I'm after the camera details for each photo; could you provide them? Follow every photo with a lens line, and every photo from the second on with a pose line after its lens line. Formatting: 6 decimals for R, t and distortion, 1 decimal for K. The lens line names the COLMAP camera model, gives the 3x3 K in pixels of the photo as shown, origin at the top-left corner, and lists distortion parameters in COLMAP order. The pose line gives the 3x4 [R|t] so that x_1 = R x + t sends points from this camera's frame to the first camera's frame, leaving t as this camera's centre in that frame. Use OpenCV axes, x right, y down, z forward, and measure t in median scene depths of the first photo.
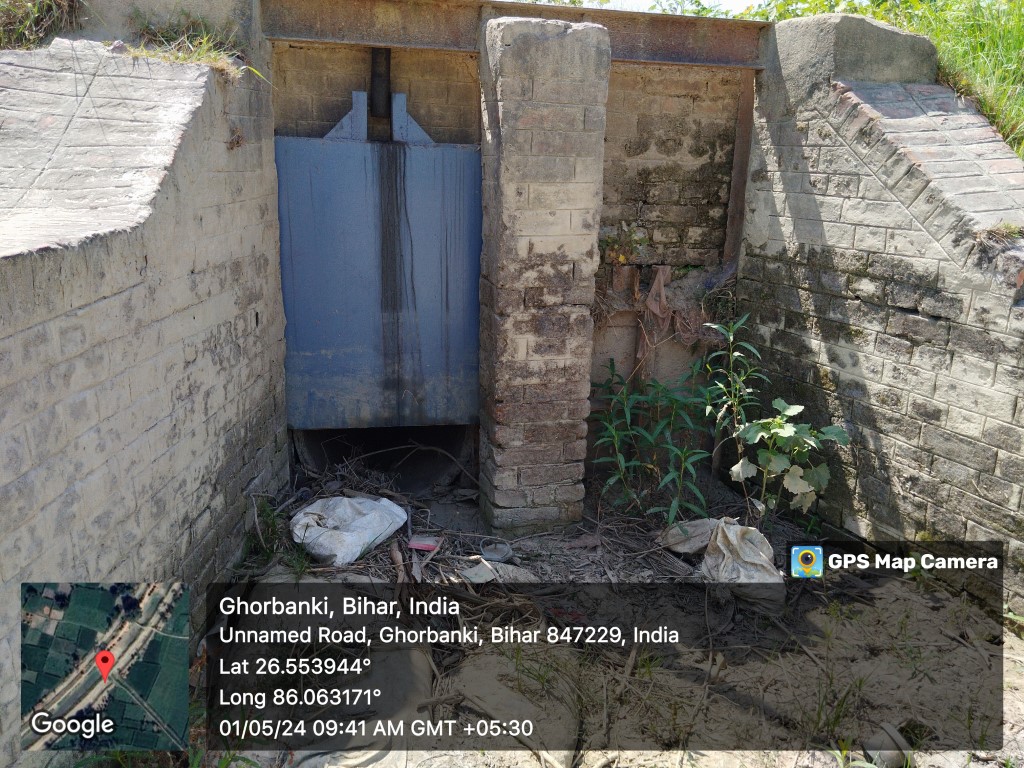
lens RADIAL K [[870.8, 0, 523.6], [0, 870.8, 381.4], [0, 0, 1]] dist [0.086689, -0.186532]
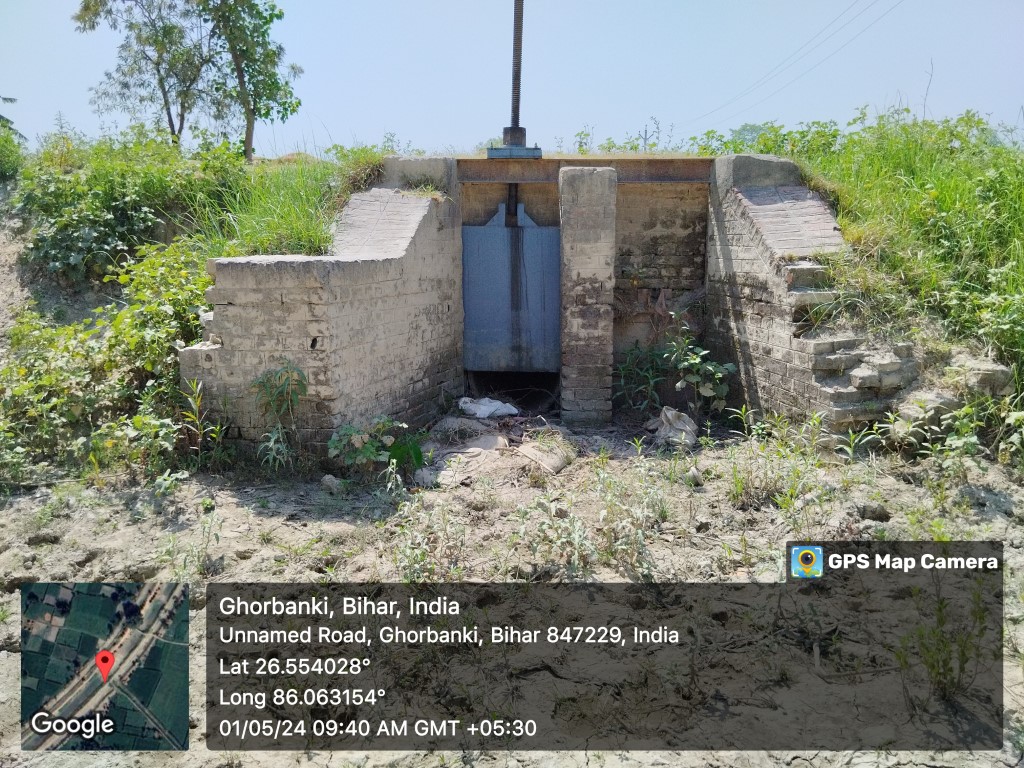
lens RADIAL K [[870.1, 0, 513.0], [0, 870.1, 375.2], [0, 0, 1]] dist [0.094535, -0.203296]
pose [[0.961055, 0.013280, -0.276039, 0.423029], [-0.043492, 0.993666, -0.103616, 0.294058], [0.272914, 0.111586, 0.955545, -0.946293]]
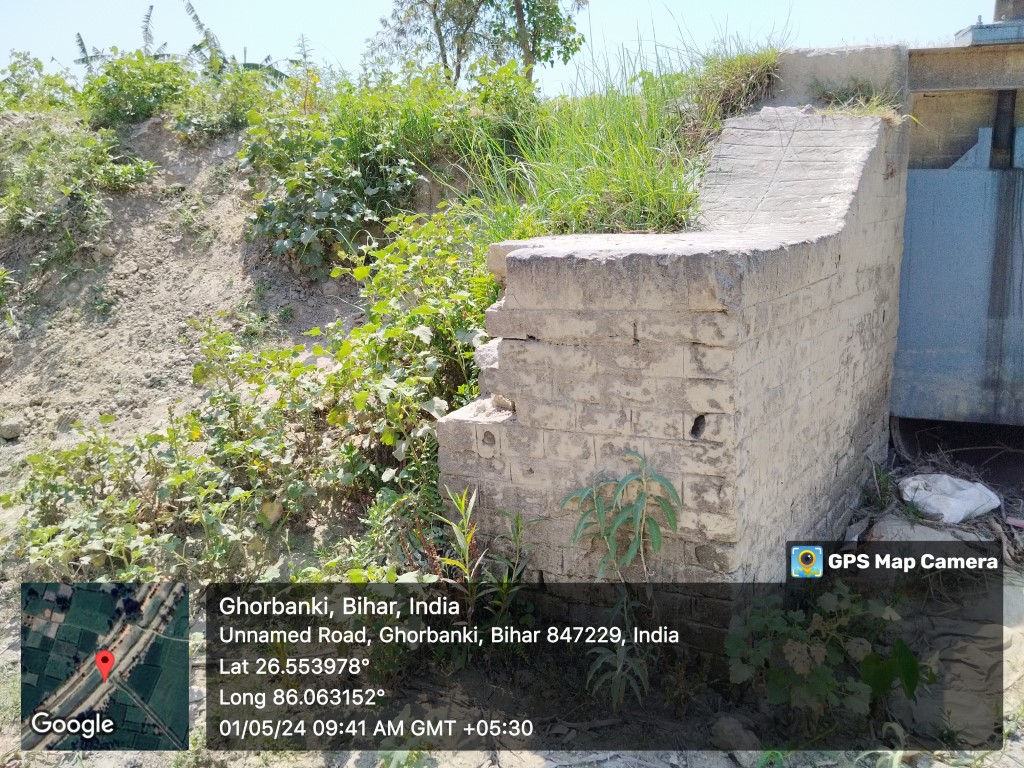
lens RADIAL K [[870.1, 0, 513.0], [0, 870.1, 375.2], [0, 0, 1]] dist [0.094535, -0.203296]
pose [[0.839462, 0.061982, -0.539872, -0.065532], [-0.093788, 0.995091, -0.031588, 0.094245], [0.535264, 0.077150, 0.841154, -0.294252]]
